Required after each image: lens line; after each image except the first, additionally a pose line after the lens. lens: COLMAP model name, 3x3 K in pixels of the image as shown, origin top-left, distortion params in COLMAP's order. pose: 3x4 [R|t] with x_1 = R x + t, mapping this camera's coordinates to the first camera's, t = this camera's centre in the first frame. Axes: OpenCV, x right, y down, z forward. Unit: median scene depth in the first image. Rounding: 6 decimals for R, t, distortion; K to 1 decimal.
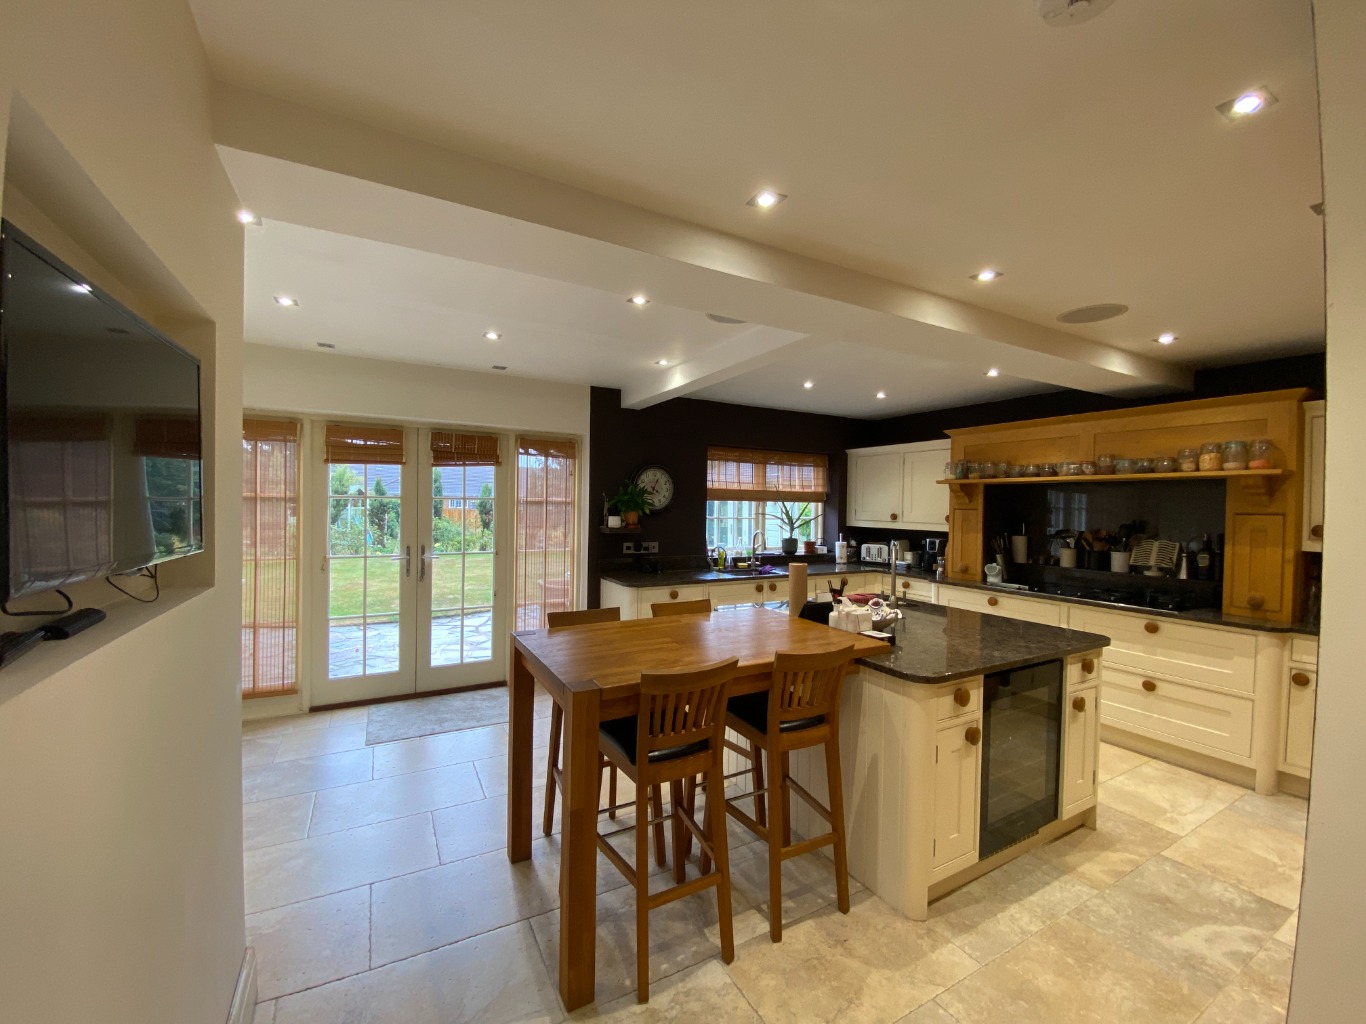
lens RADIAL K [[549.4, 0, 687.1], [0, 549.4, 511.9], [0, 0, 1]] dist [-0.000079, -0.005306]
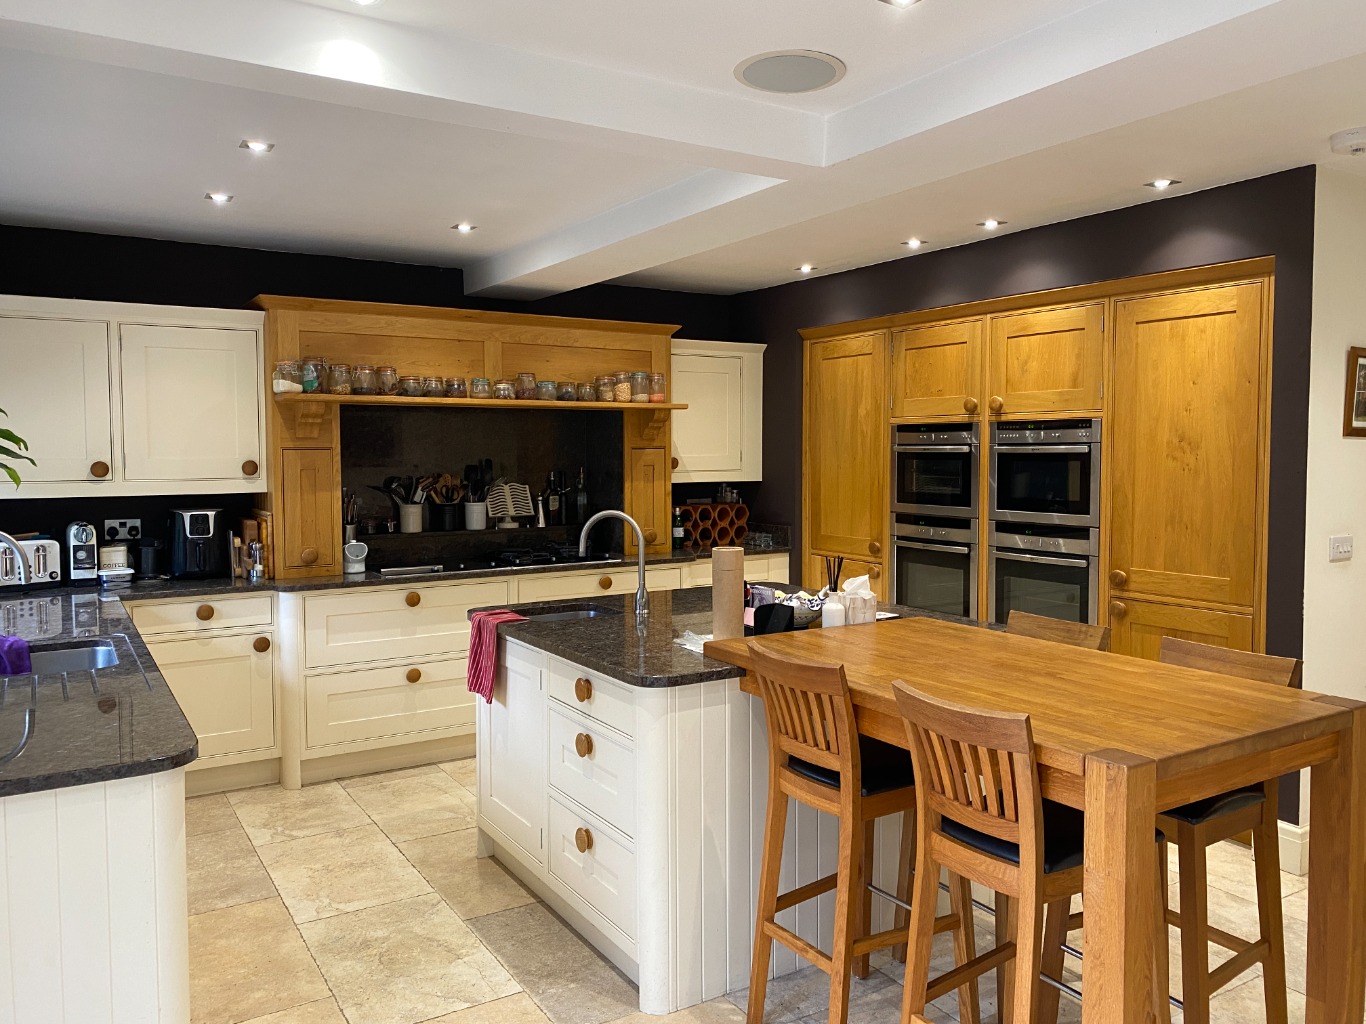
lens RADIAL K [[1036.2, 0, 690.1], [0, 1036.2, 501.8], [0, 0, 1]] dist [-0.030353, 0.047537]
pose [[-0.072218, -0.063693, 0.995353, -0.590430], [0.015749, 0.997762, 0.064990, -0.013970], [-0.997265, 0.020369, -0.071054, 0.755402]]
